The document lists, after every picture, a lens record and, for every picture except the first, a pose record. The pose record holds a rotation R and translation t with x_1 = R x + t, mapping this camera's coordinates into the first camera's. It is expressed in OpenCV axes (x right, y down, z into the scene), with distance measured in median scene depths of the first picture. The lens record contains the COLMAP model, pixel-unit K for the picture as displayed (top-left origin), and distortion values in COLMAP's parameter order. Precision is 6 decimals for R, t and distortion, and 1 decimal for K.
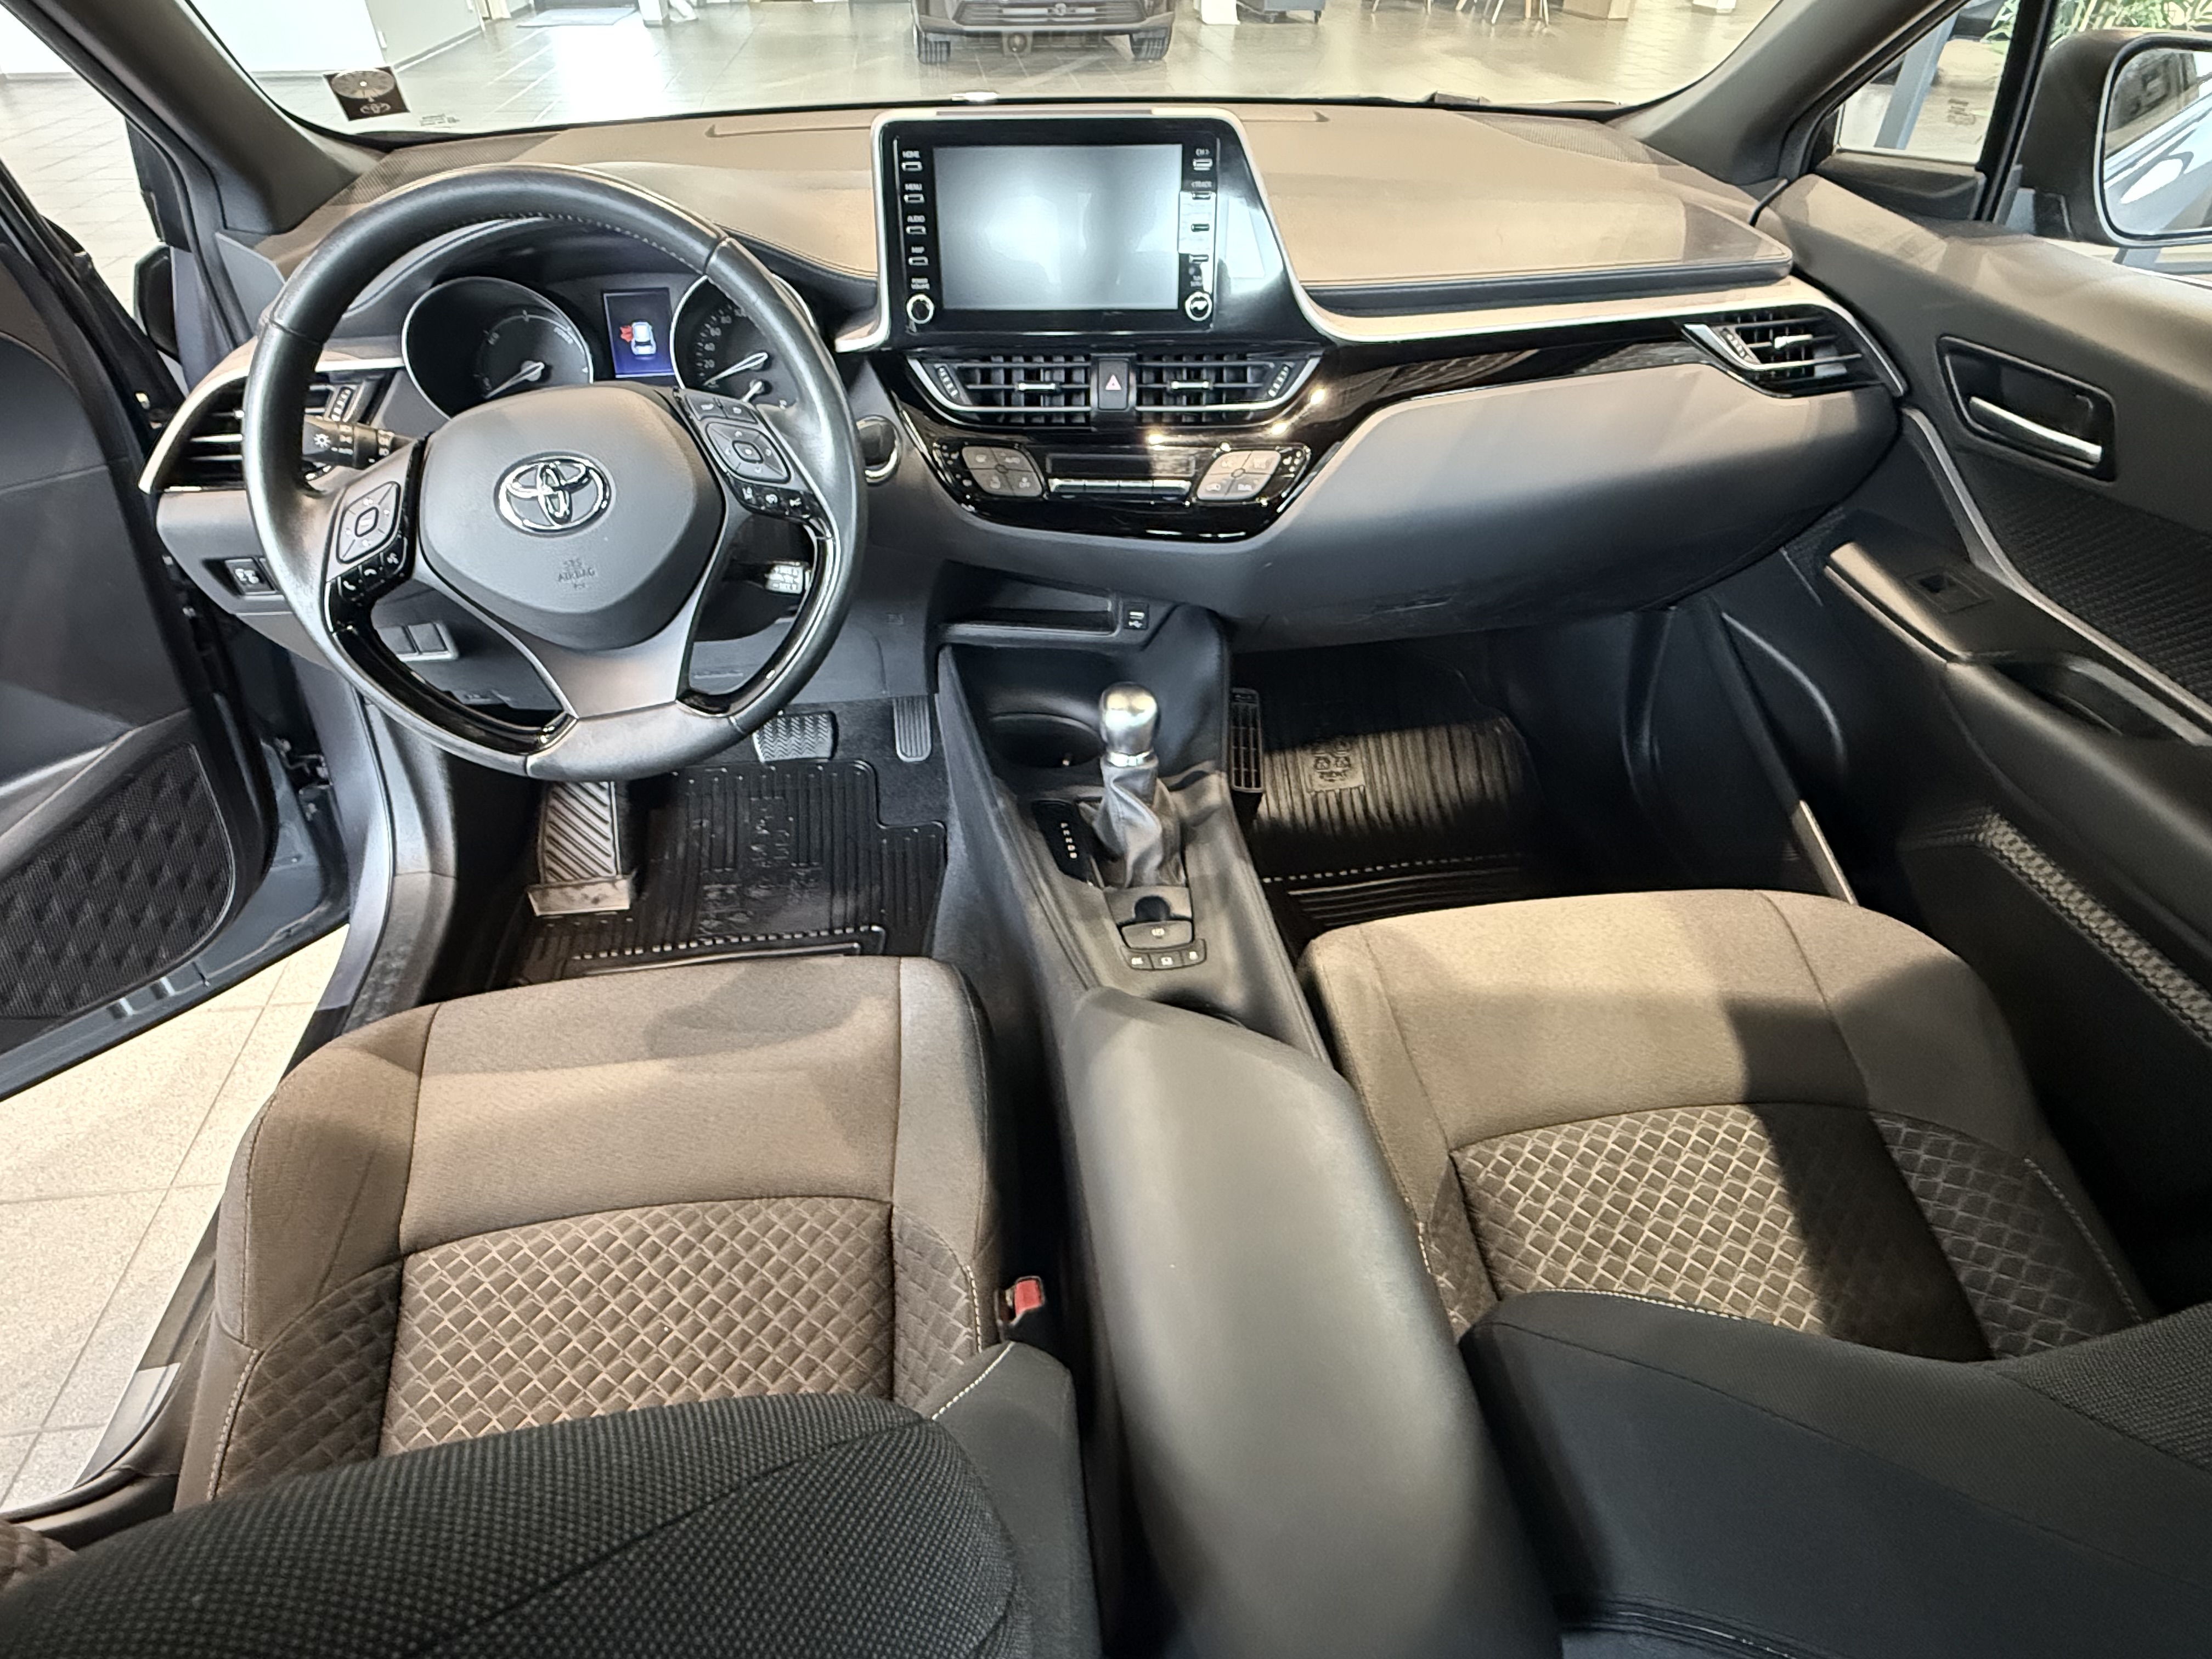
lens RADIAL K [[1225.4, 0, 1114.5], [0, 1225.4, 823.9], [0, 0, 1]] dist [-0.000322, 0.001798]
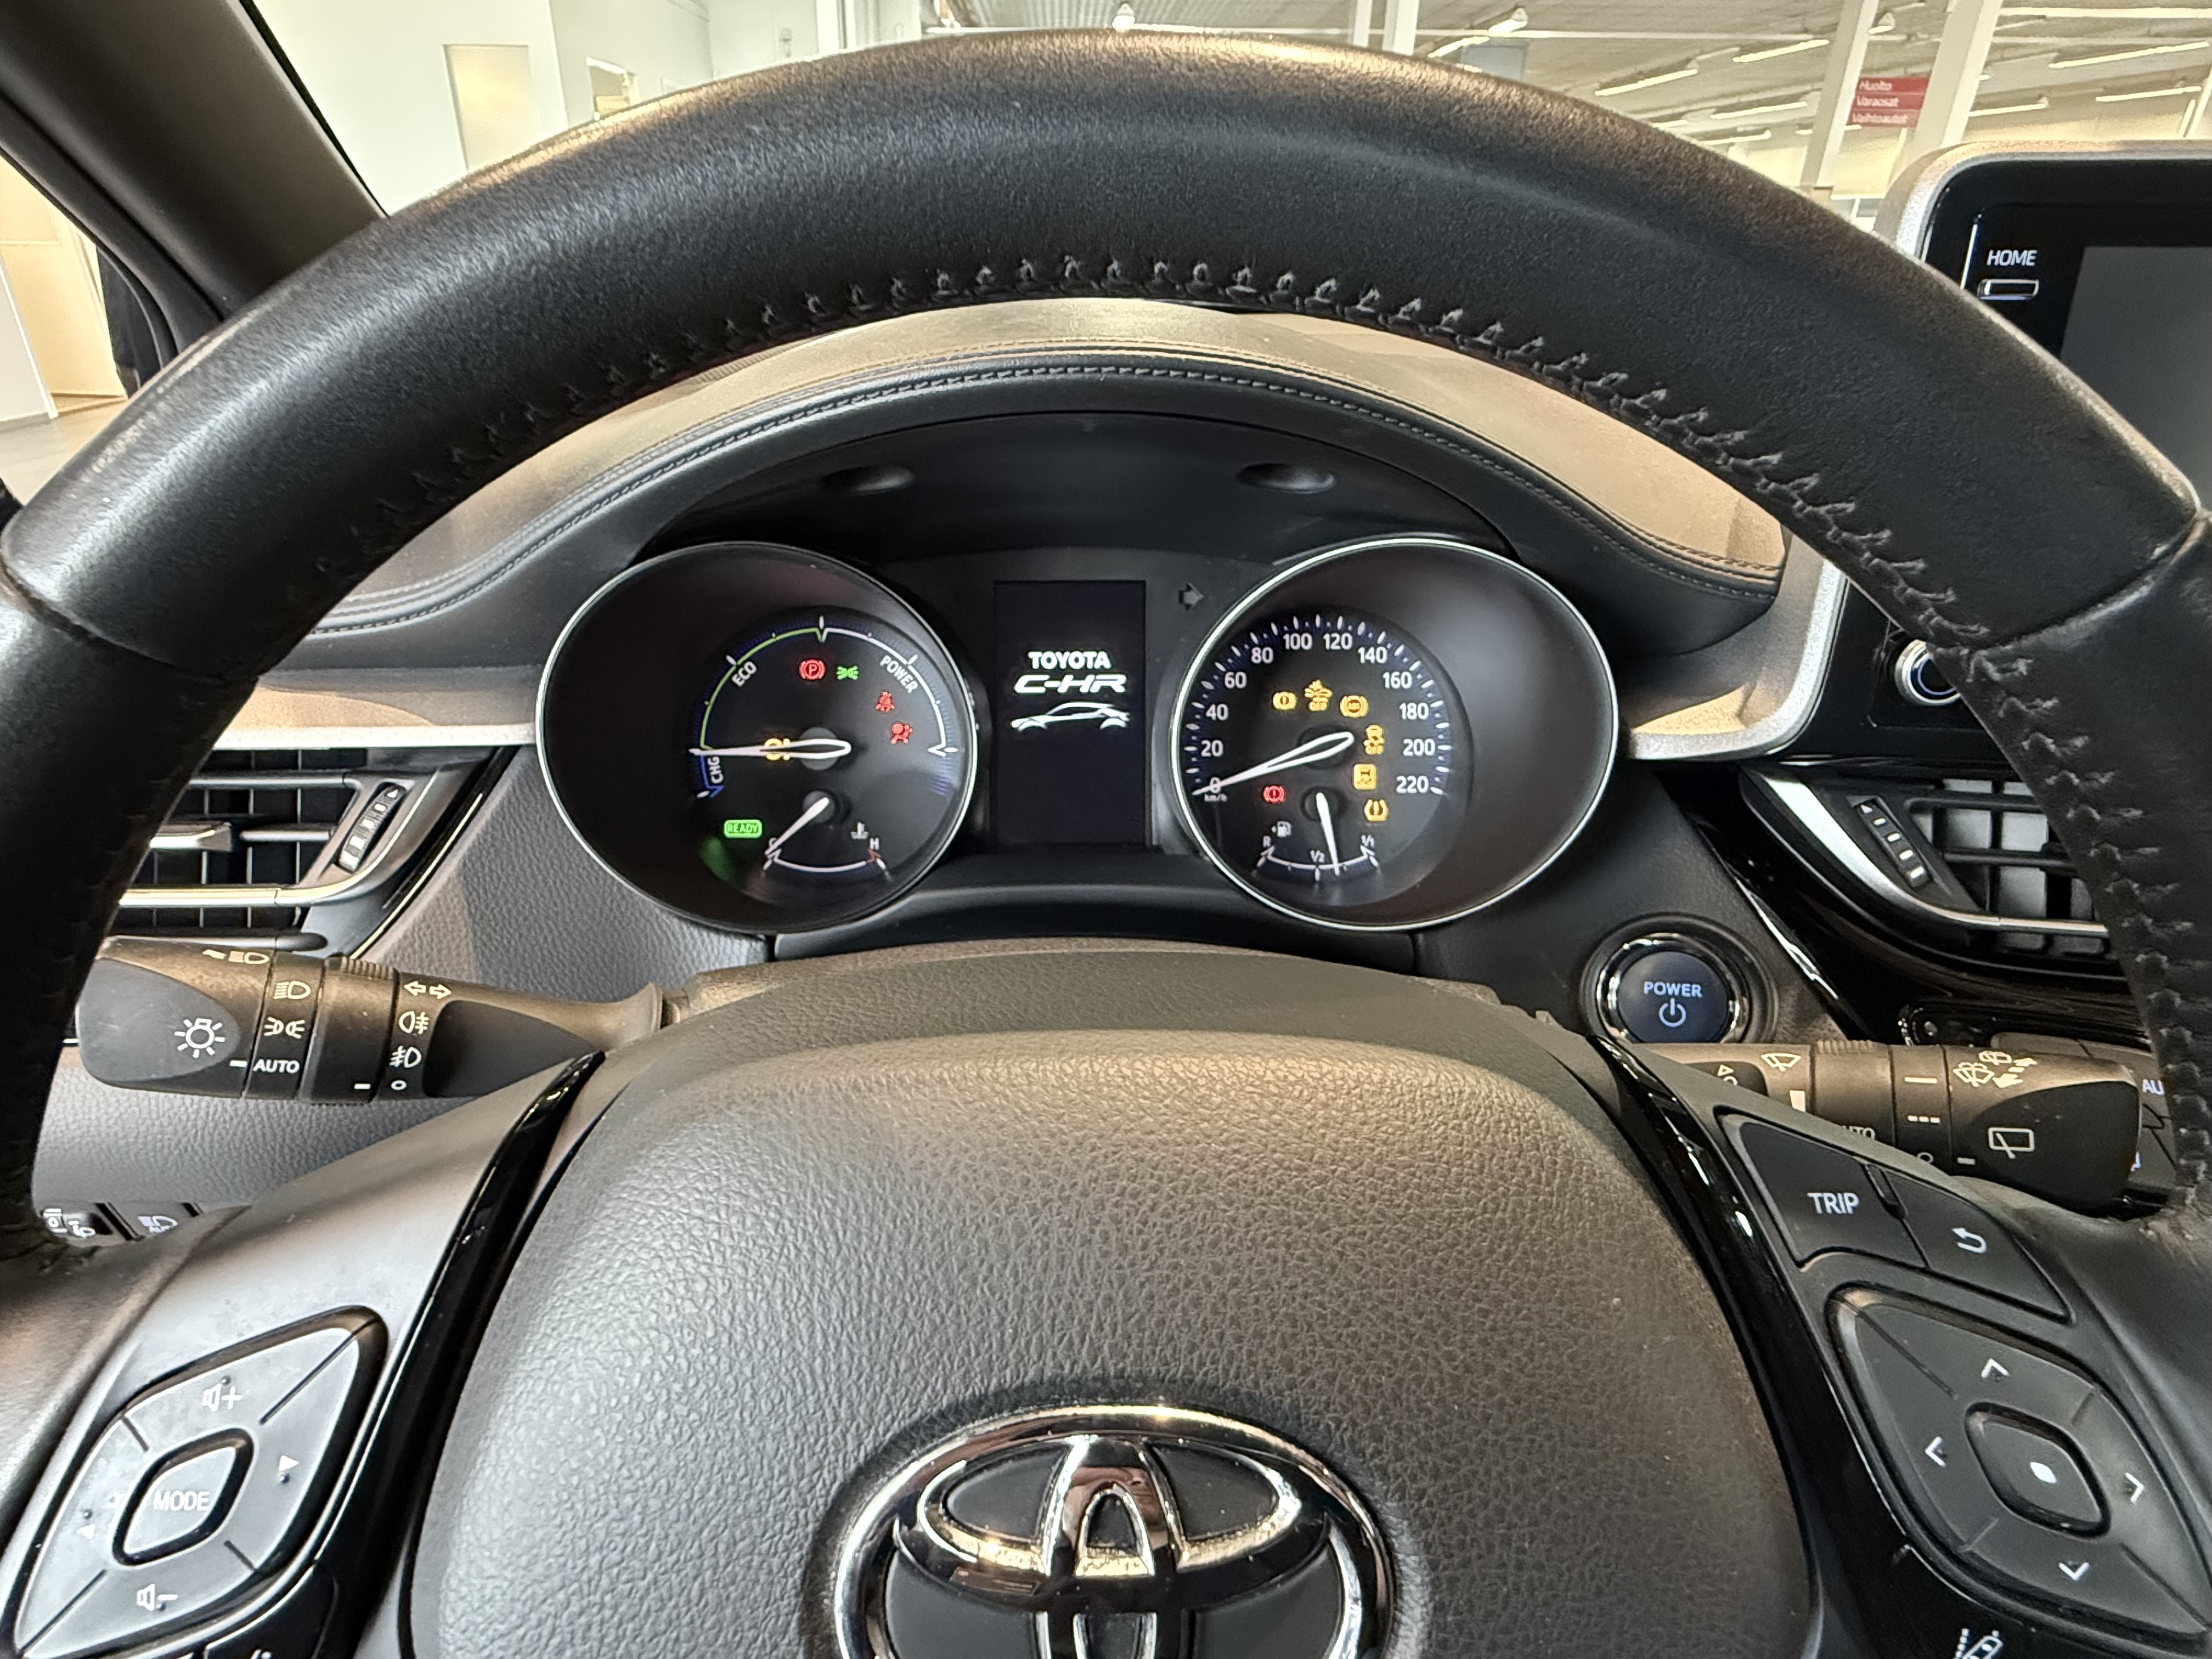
lens RADIAL K [[1225.4, 0, 1093.6], [0, 1225.4, 829.2], [0, 0, 1]] dist [-0.000322, 0.001798]
pose [[0.994197, 0.057959, -0.090626, -0.356079], [-0.076604, 0.972902, -0.218159, -0.267740], [0.075526, 0.223836, 0.971696, 0.622470]]
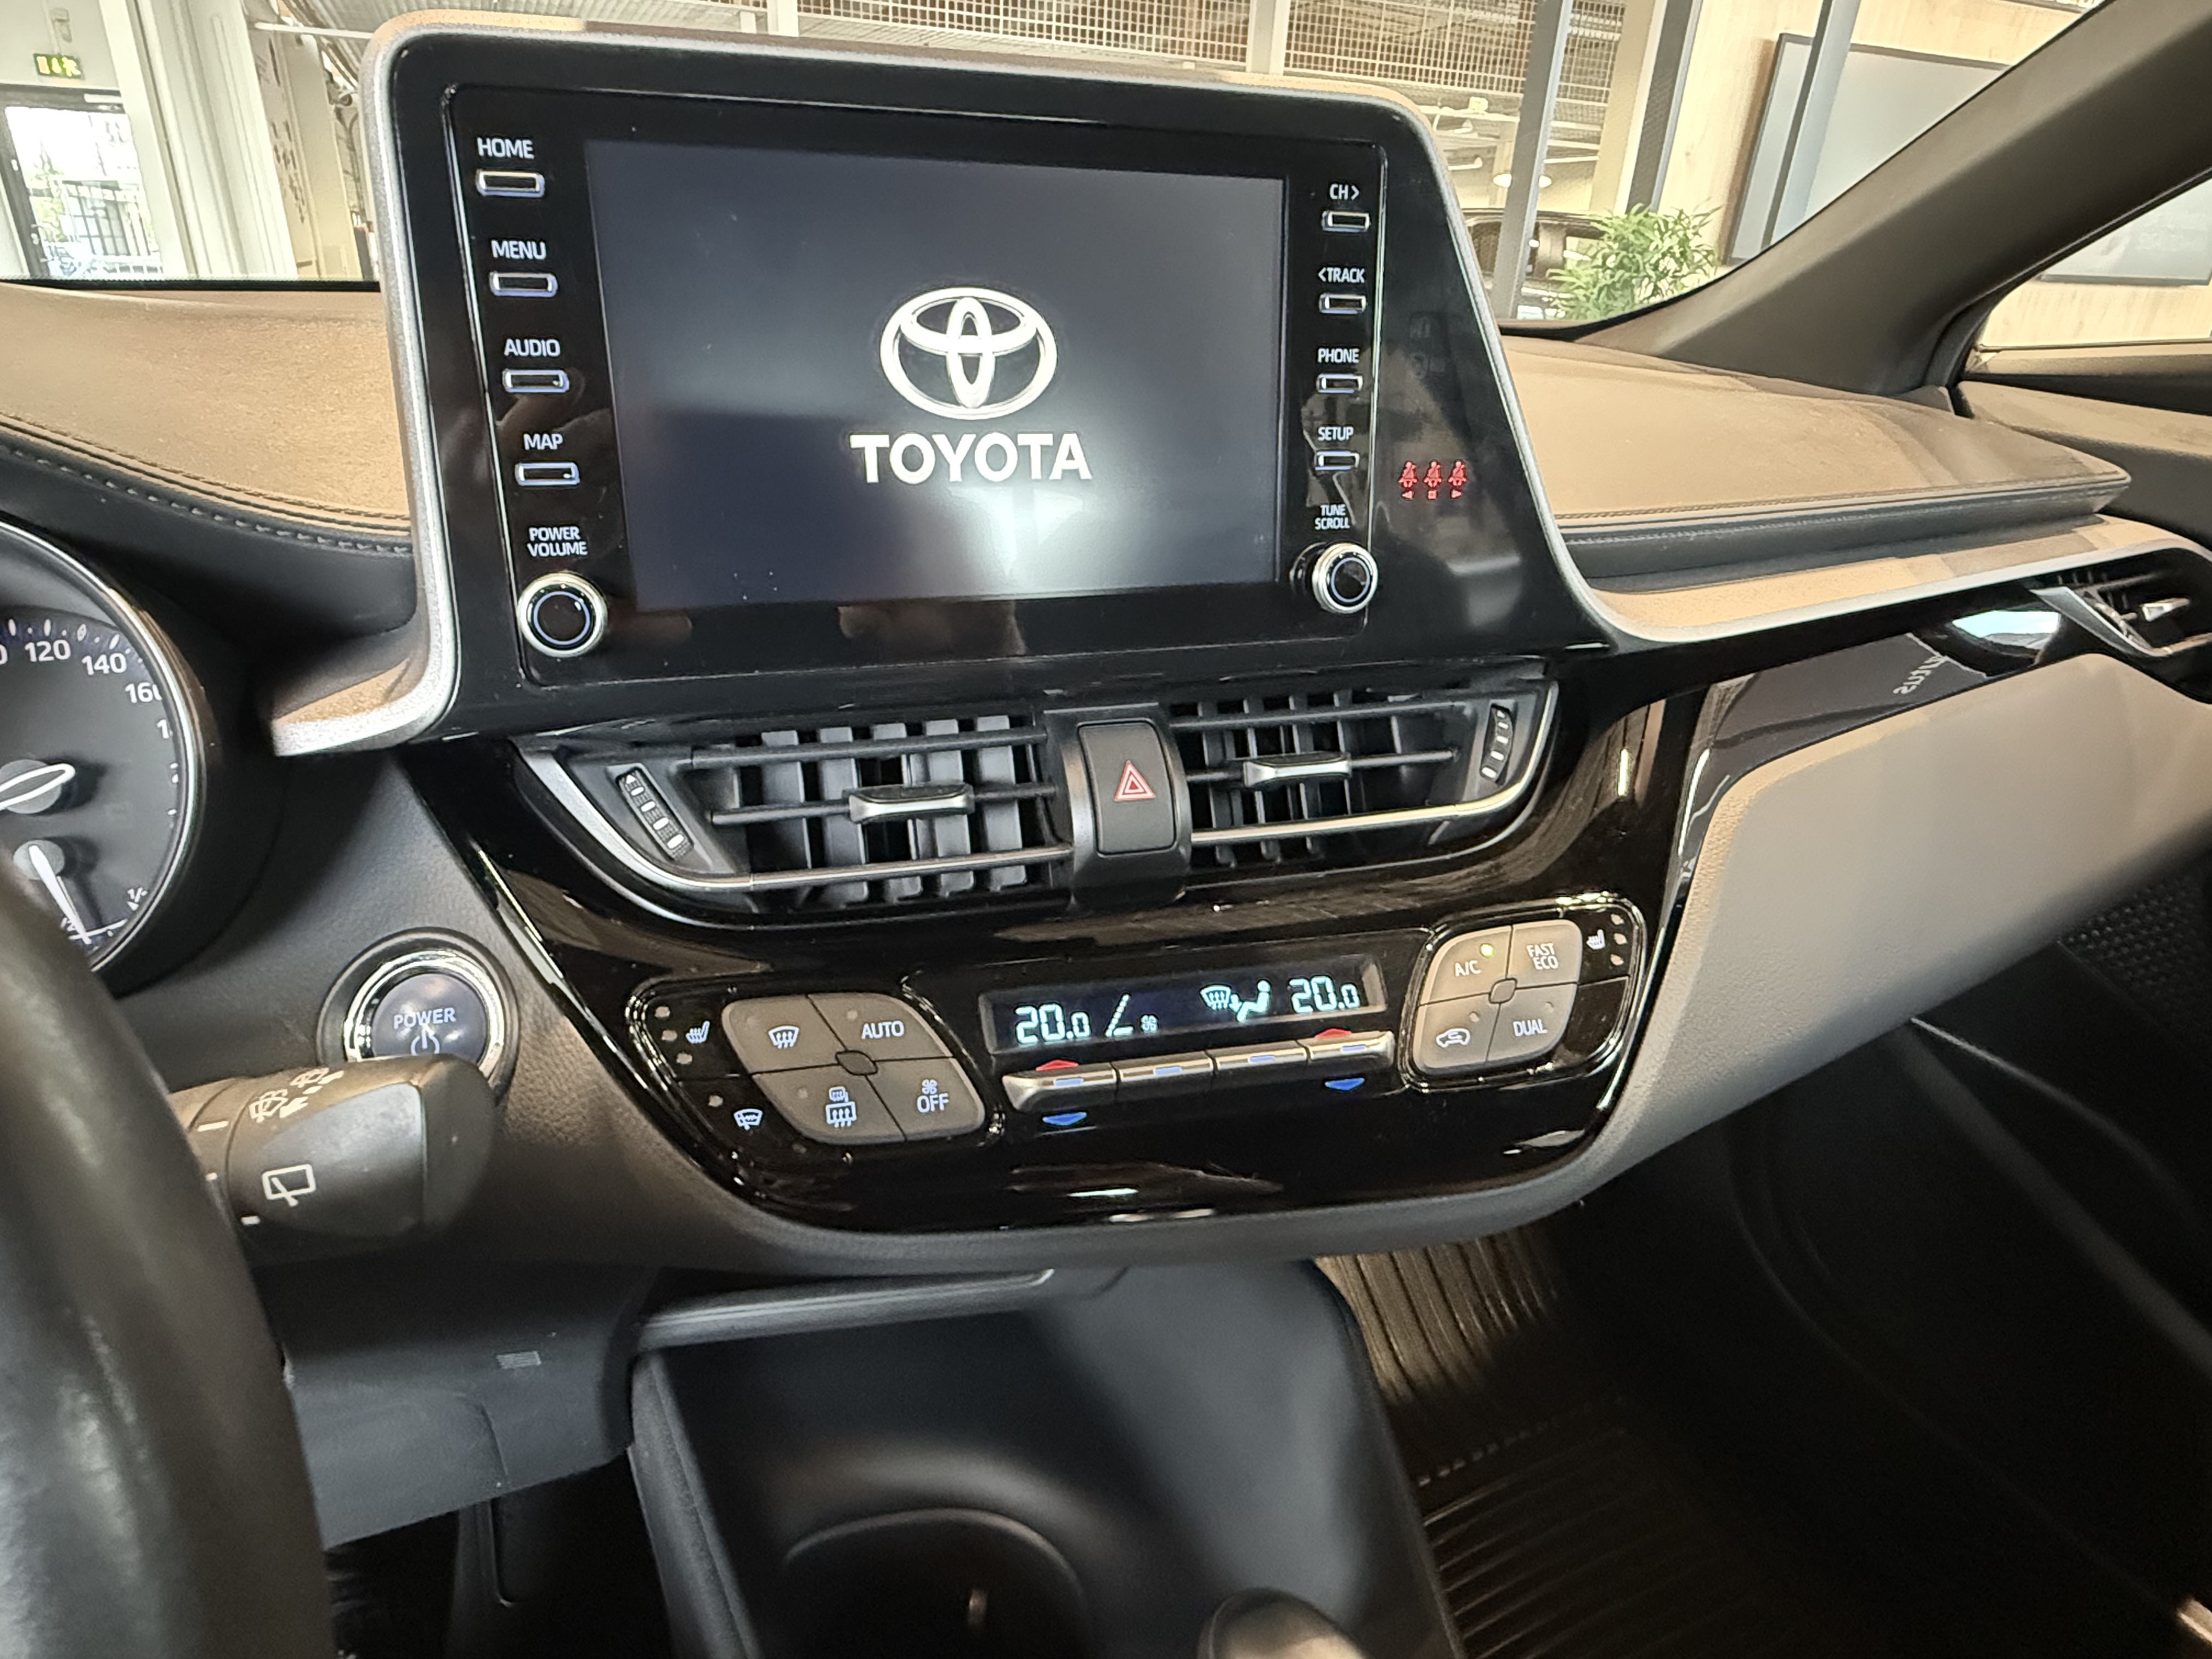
lens RADIAL K [[1225.4, 0, 1062.6], [0, 1225.4, 838.5], [0, 0, 1]] dist [-0.000322, 0.001798]
pose [[0.958855, -0.091702, 0.268679, -0.120259], [0.150960, 0.966200, -0.208971, -0.268440], [-0.240435, 0.240932, 0.940289, 0.659894]]
